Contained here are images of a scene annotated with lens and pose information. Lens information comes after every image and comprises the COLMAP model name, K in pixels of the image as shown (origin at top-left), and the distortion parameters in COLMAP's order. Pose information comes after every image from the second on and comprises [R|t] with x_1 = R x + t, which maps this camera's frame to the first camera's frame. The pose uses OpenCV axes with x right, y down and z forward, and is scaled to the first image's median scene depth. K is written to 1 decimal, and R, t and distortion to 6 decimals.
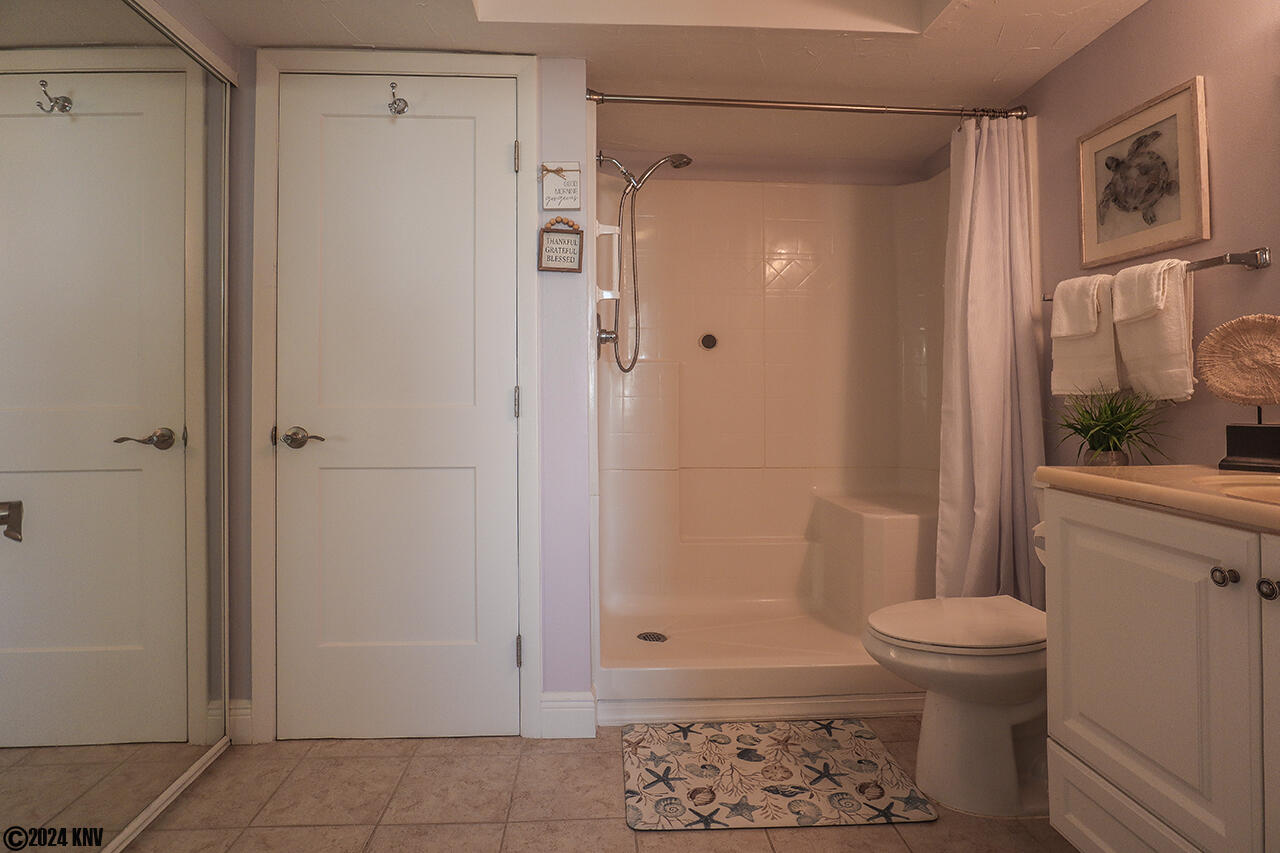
lens RADIAL K [[655.7, 0, 641.5], [0, 655.7, 419.2], [0, 0, 1]] dist [-0.015437, 0.001336]
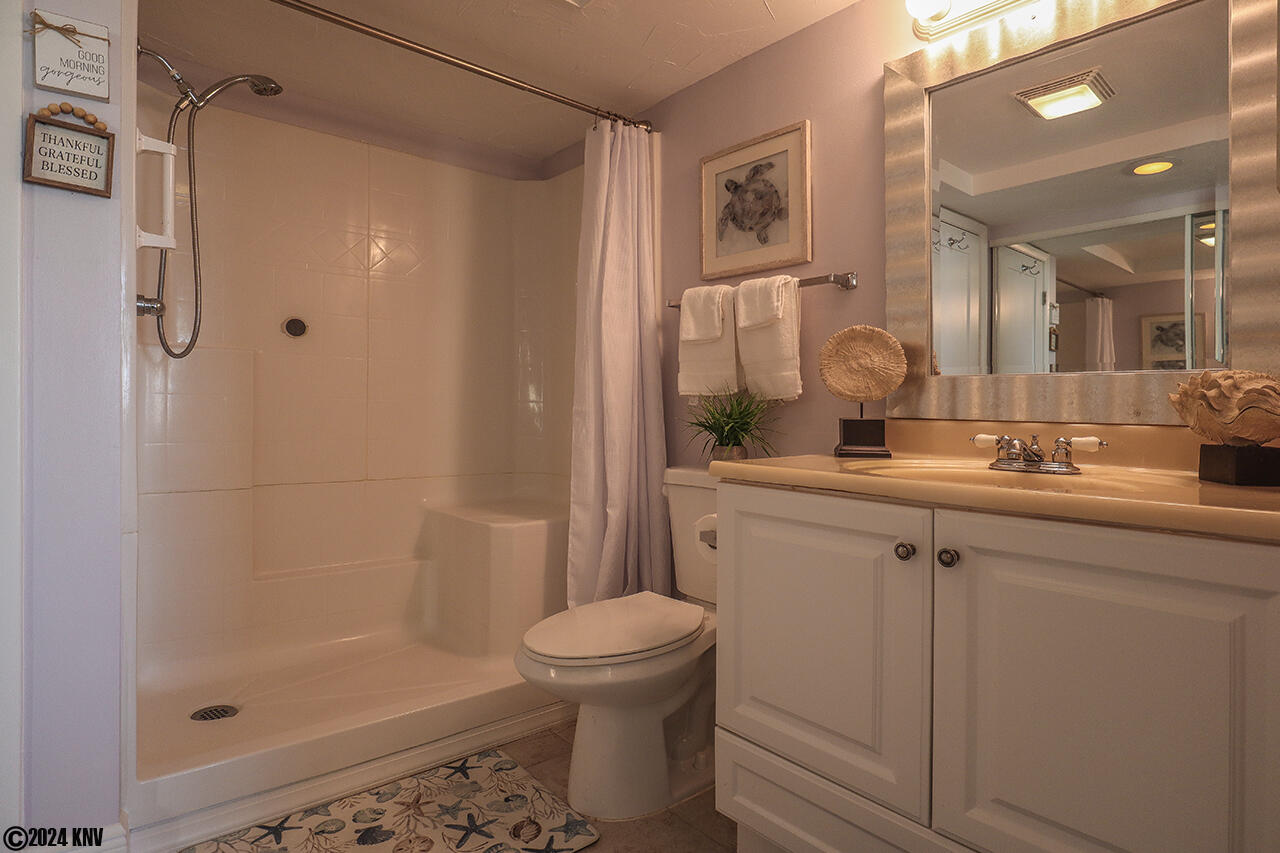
lens RADIAL K [[655.7, 0, 641.5], [0, 655.7, 419.2], [0, 0, 1]] dist [-0.015437, 0.001336]
pose [[0.801453, -0.004029, 0.598044, -0.058033], [0.012037, 0.999883, -0.009395, 0.010997], [-0.597937, 0.014728, 0.801408, 0.173918]]
